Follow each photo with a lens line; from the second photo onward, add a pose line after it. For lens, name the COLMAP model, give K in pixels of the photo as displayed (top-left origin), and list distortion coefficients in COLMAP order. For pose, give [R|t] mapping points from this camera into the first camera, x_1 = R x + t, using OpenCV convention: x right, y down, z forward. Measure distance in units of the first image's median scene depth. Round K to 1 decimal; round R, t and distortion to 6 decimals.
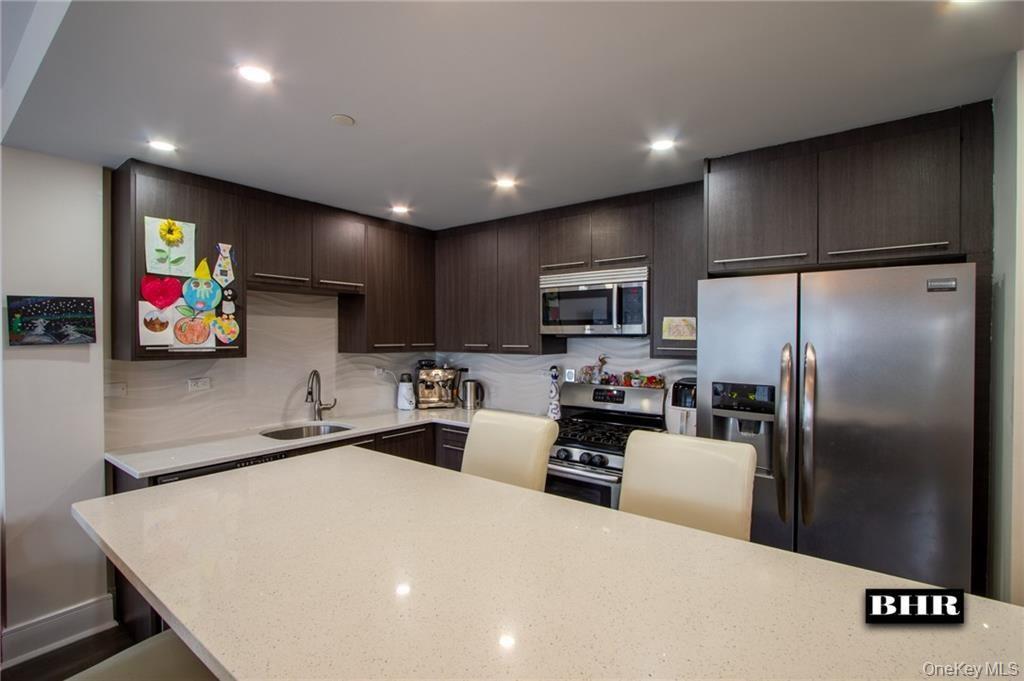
lens RADIAL K [[471.9, 0, 513.4], [0, 471.9, 339.1], [0, 0, 1]] dist [-0.005751, -0.000226]
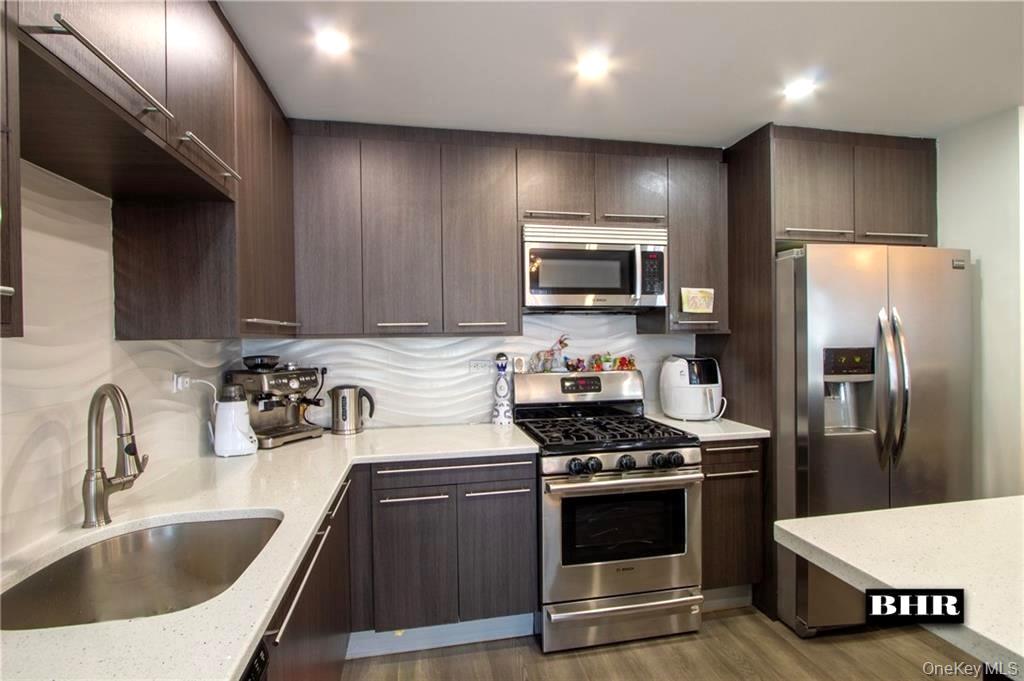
lens RADIAL K [[471.9, 0, 510.2], [0, 471.9, 338.1], [0, 0, 1]] dist [-0.005751, -0.000226]
pose [[0.667081, -0.012294, 0.744884, -0.500791], [0.019661, 0.999806, -0.001106, 0.038823], [-0.744726, 0.015383, 0.667193, 0.555970]]
